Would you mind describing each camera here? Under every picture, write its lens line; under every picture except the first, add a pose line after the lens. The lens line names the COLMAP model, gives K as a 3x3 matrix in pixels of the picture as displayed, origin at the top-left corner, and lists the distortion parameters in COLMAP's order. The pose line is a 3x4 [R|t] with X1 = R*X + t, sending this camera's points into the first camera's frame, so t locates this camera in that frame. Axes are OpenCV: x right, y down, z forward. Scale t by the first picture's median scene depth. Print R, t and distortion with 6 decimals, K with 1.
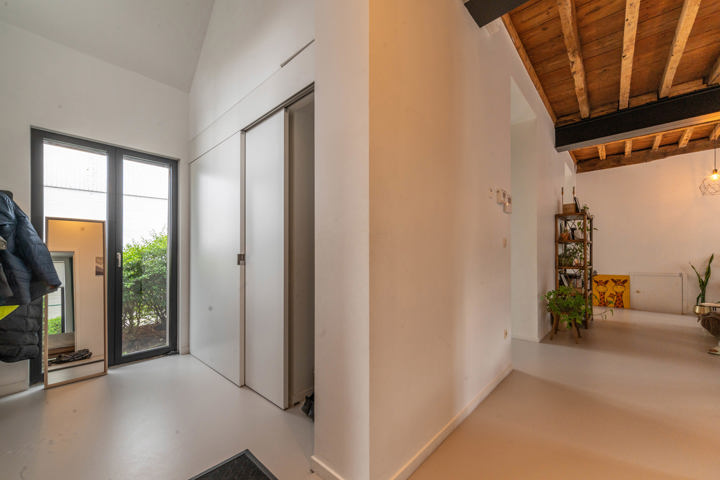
lens RADIAL K [[288.6, 0, 360.6], [0, 288.6, 259.3], [0, 0, 1]] dist [0.000830, 0.000046]
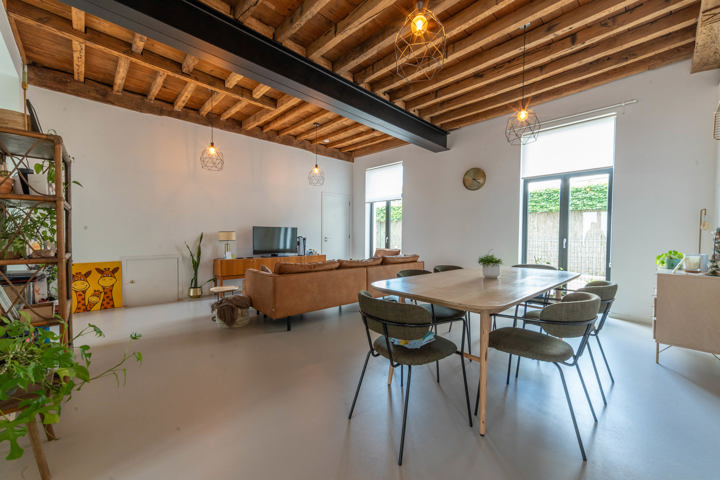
lens RADIAL K [[281.0, 0, 360.0], [0, 281.0, 240.0], [0, 0, 1]] dist [0.001283, 0.000142]
pose [[0.056054, -0.012912, 0.998344, 0.288120], [0.003234, 0.999913, 0.012751, -0.004544], [-0.998423, 0.002514, 0.056091, 0.399917]]
